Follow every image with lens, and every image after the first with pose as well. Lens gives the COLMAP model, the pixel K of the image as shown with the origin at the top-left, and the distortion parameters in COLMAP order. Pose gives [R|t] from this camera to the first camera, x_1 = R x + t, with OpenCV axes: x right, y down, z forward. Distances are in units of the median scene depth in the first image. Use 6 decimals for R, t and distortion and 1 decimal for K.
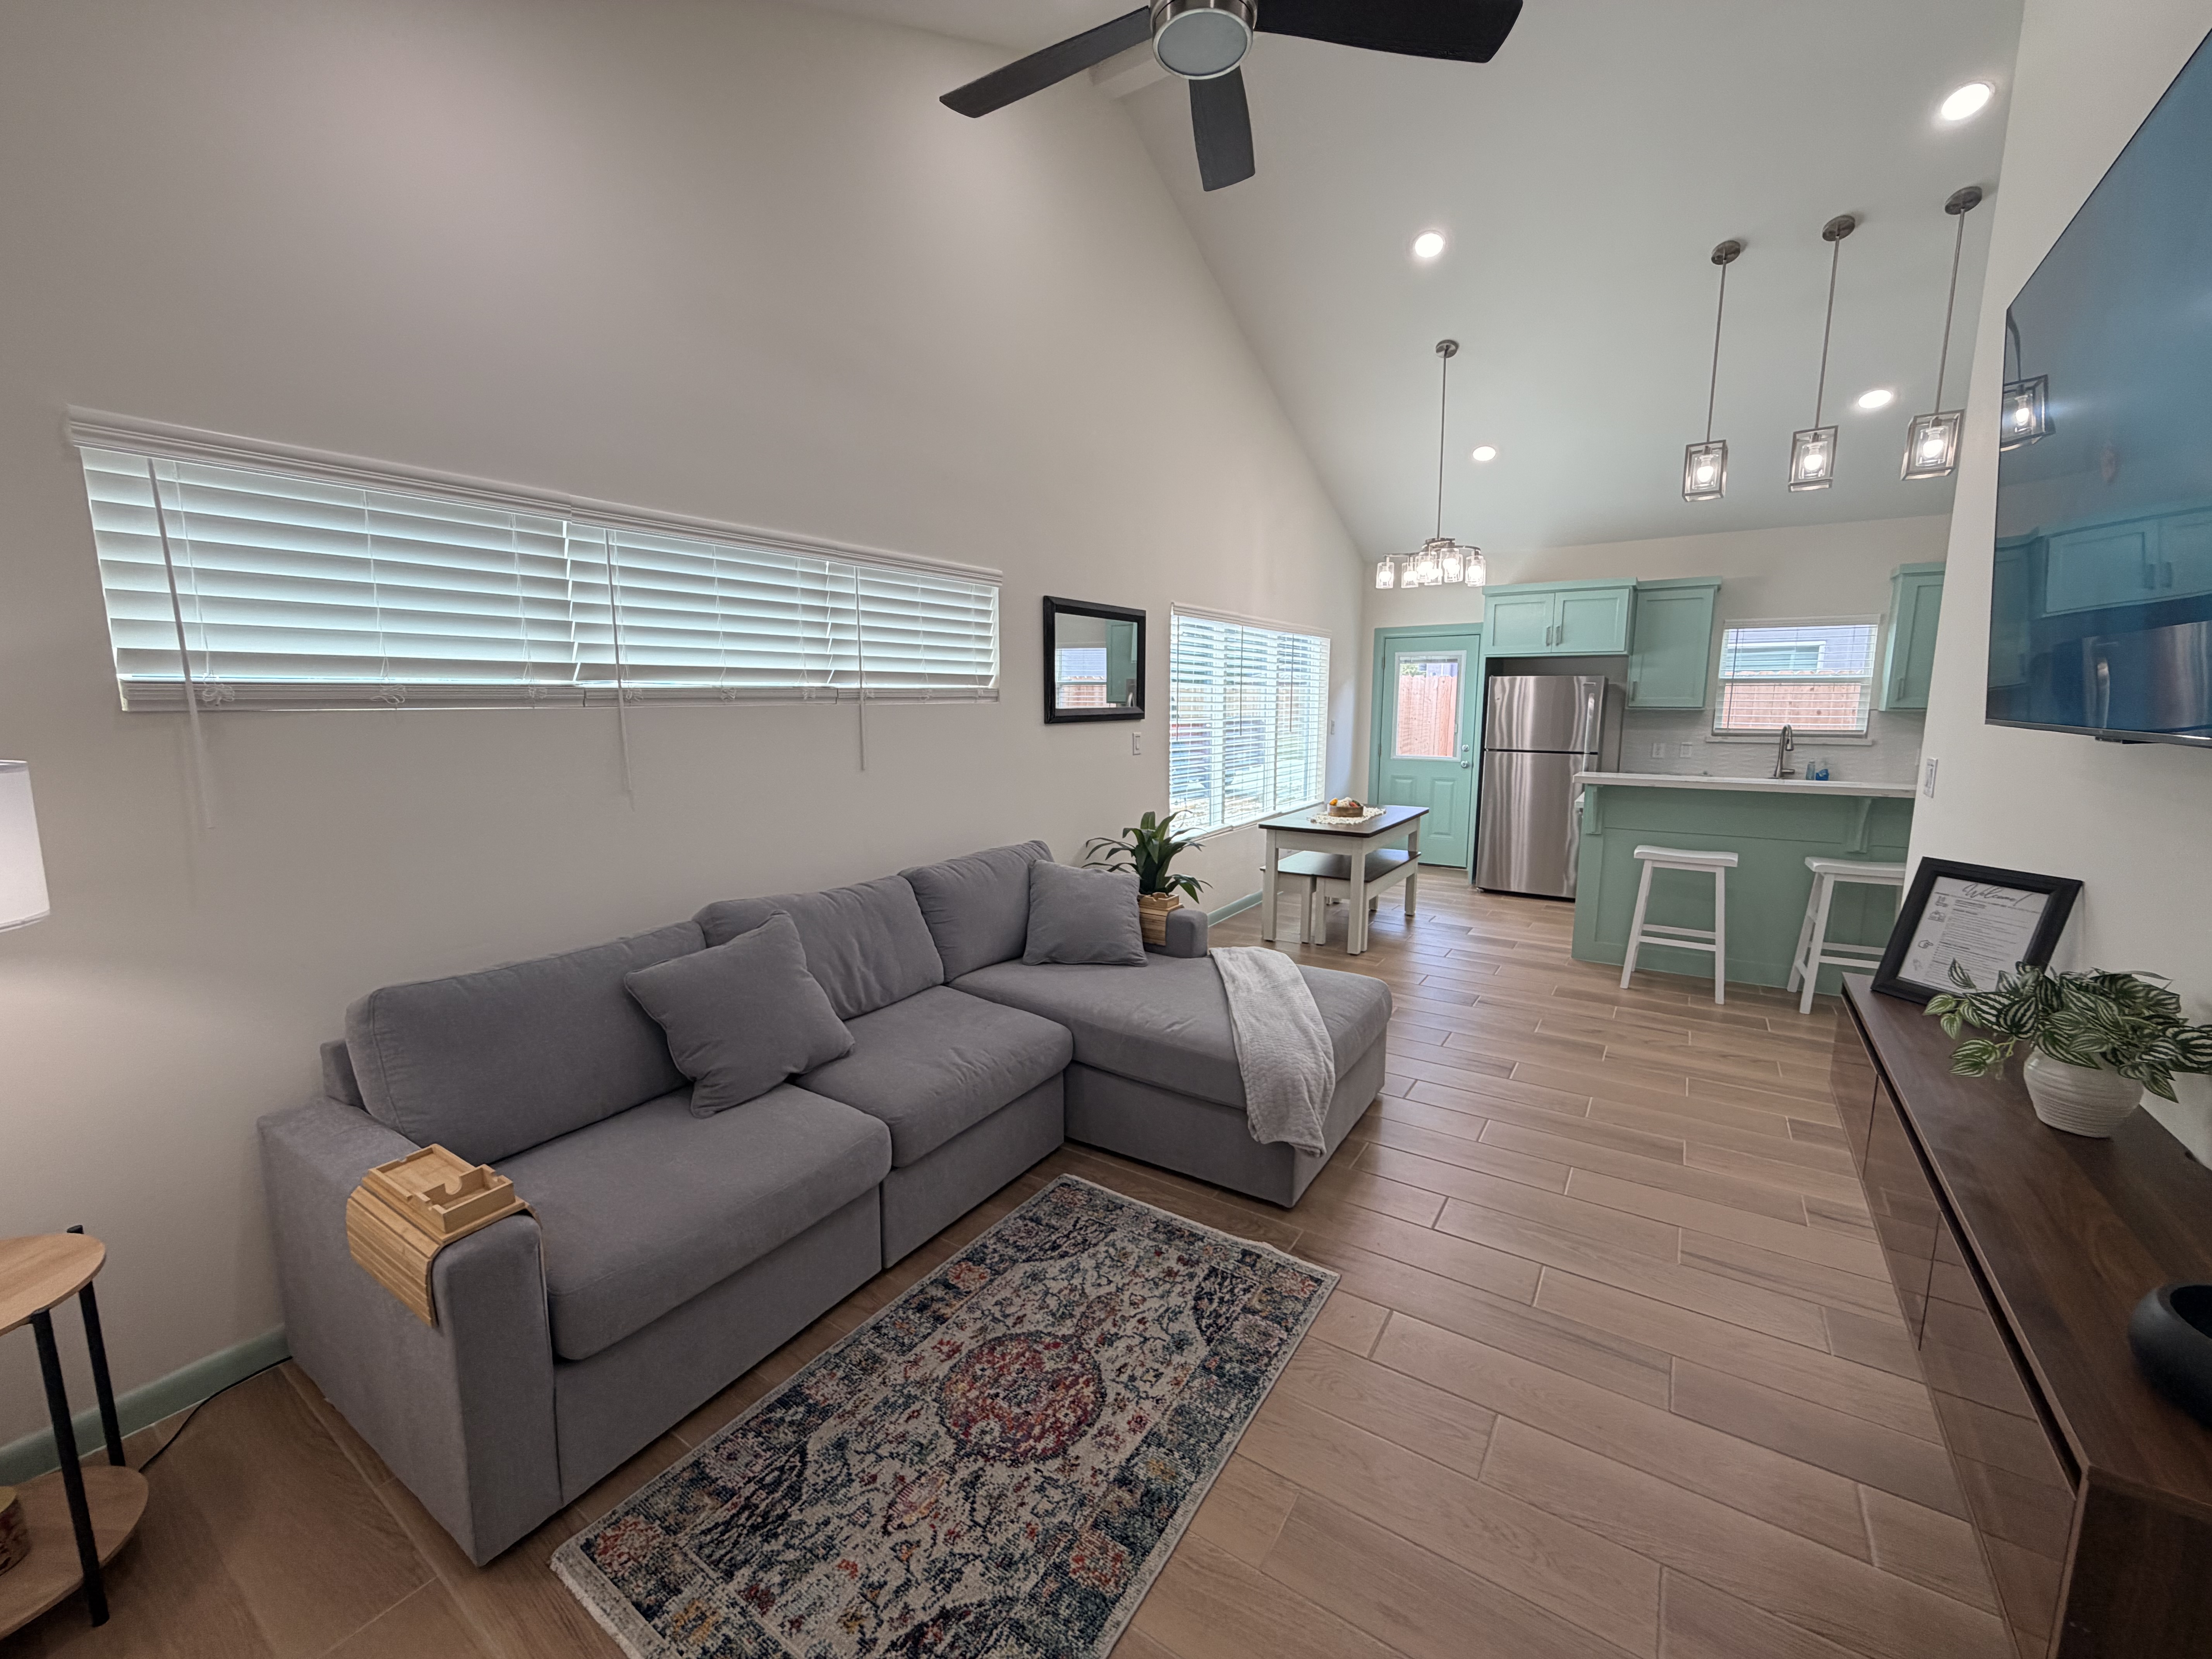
lens RADIAL K [[882.1, 0, 1100.7], [0, 882.1, 826.1], [0, 0, 1]] dist [-0.000278, 0.000164]
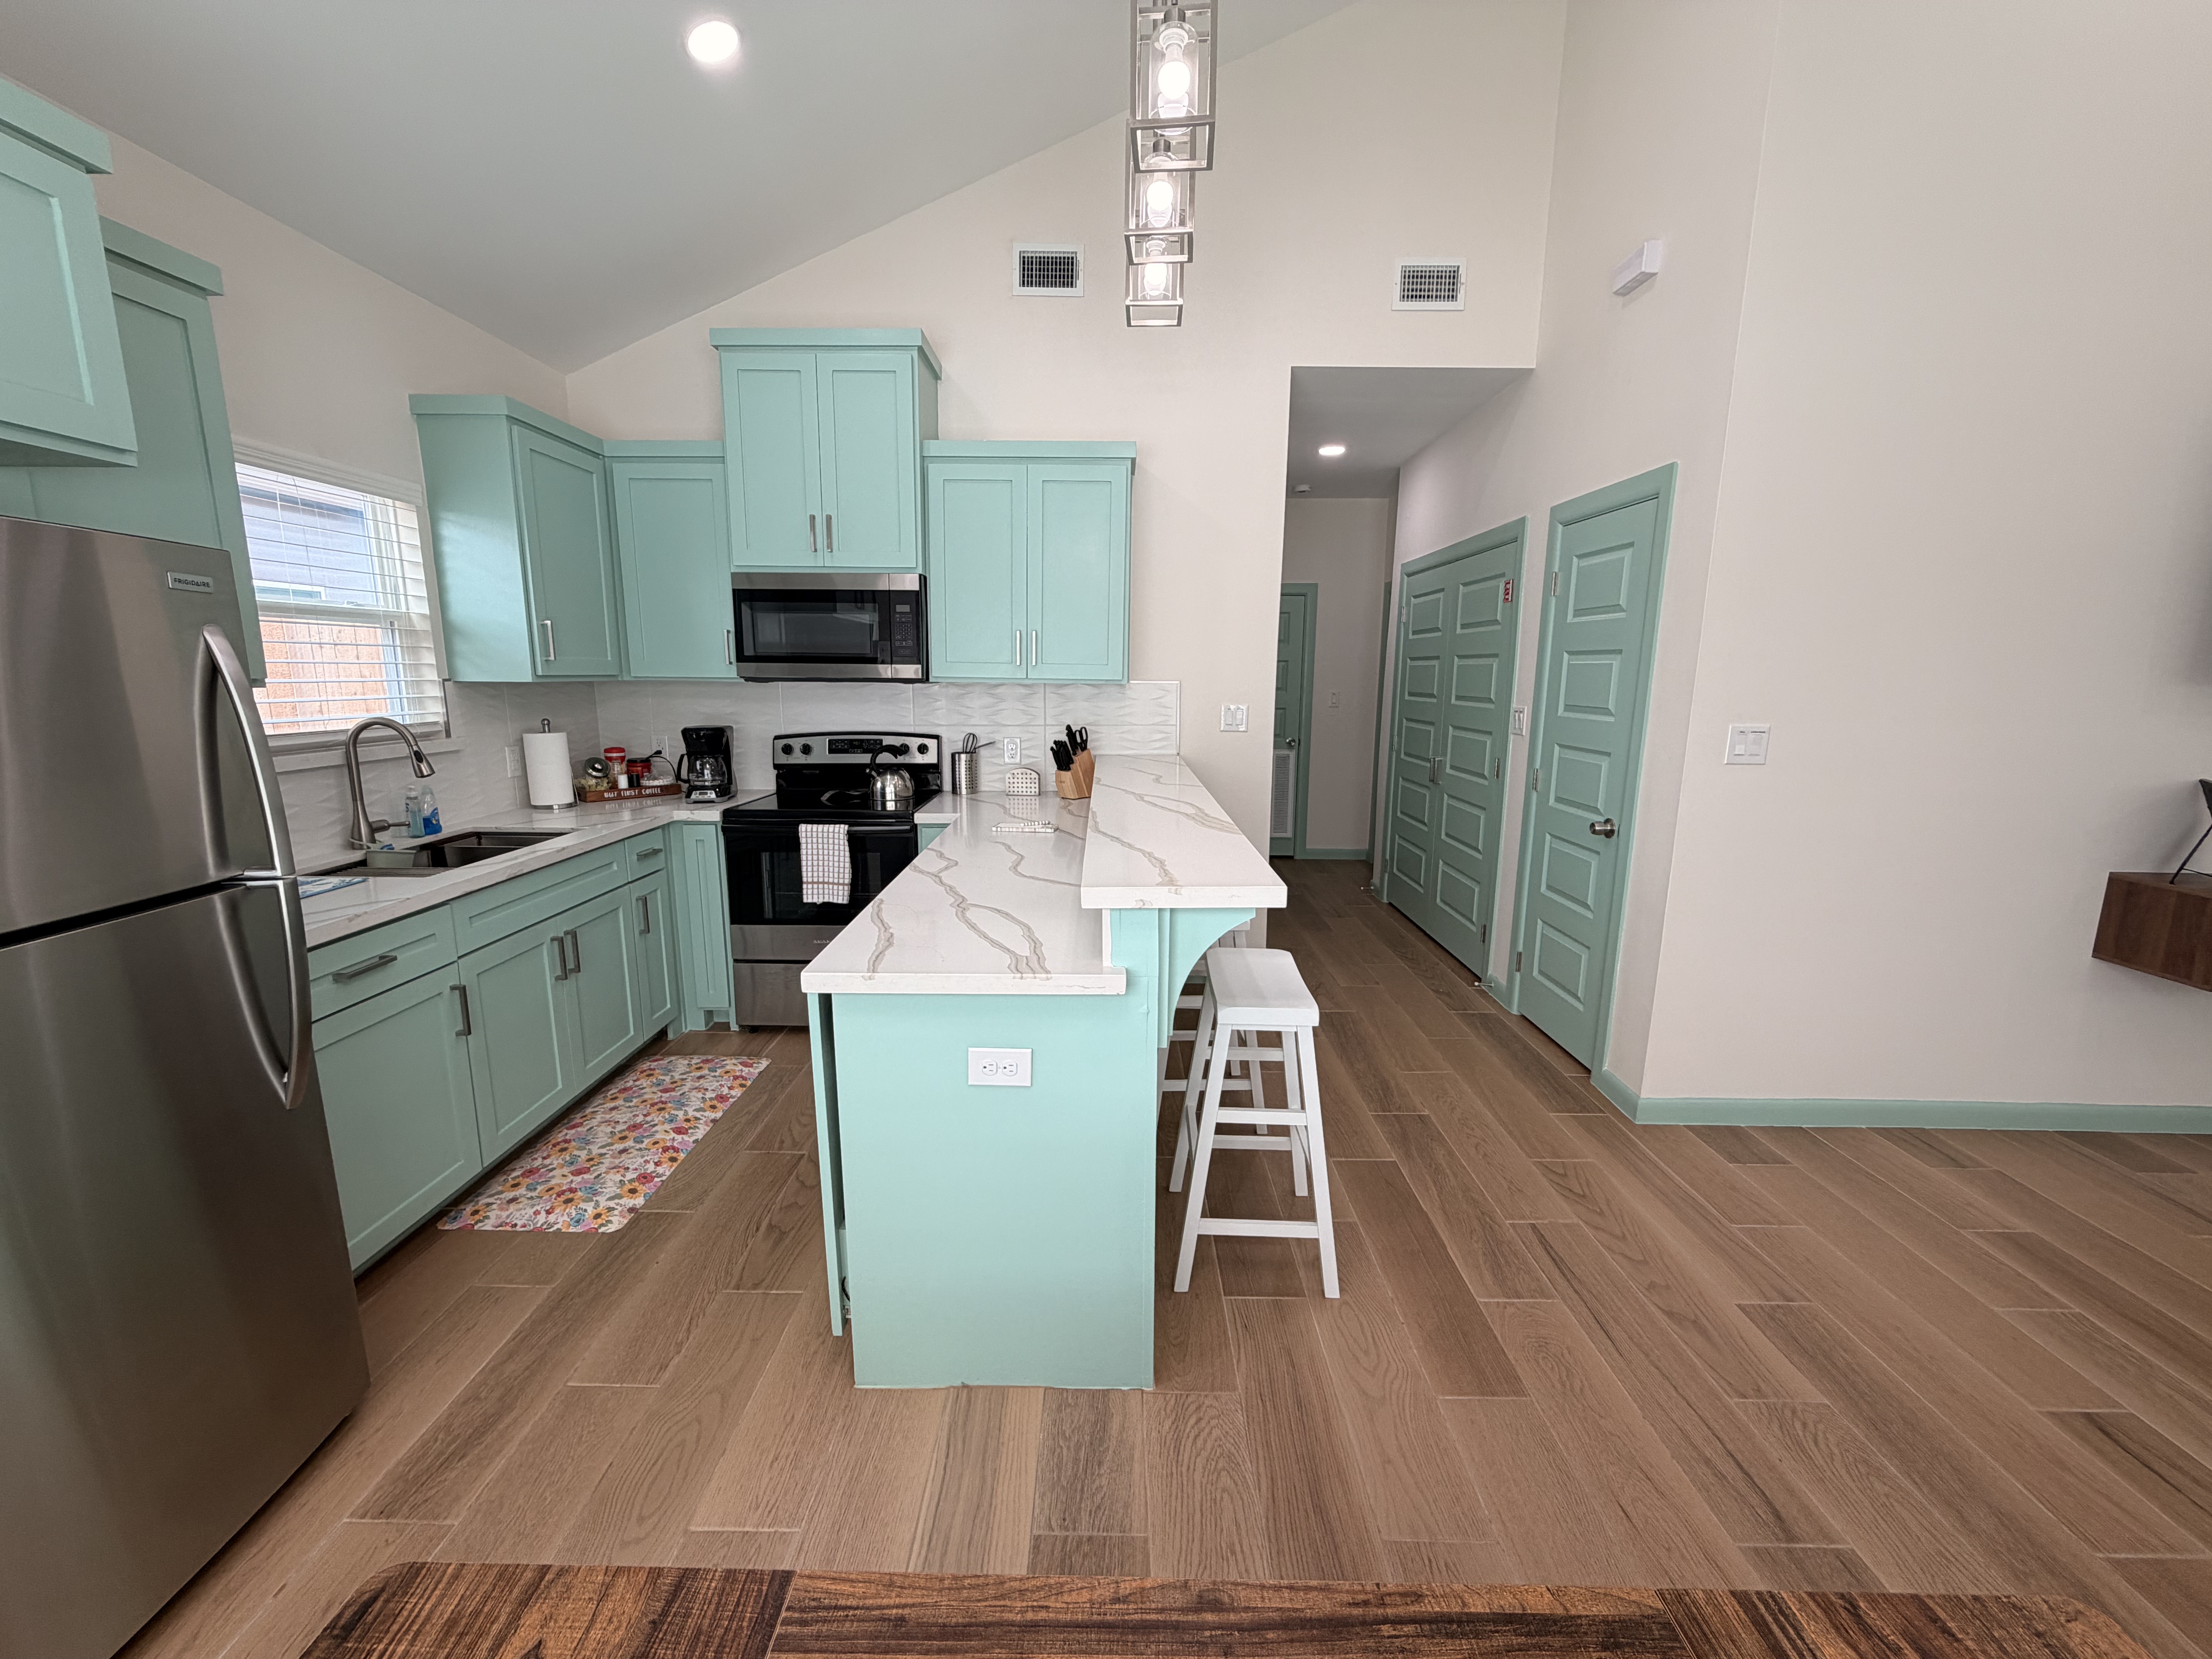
lens RADIAL K [[882.1, 0, 1100.7], [0, 882.1, 826.1], [0, 0, 1]] dist [-0.000278, 0.000164]
pose [[-0.540007, -0.148960, 0.828374, 0.229209], [0.118229, 0.961030, 0.249887, -0.127114], [-0.833315, 0.232878, -0.501352, 0.915515]]
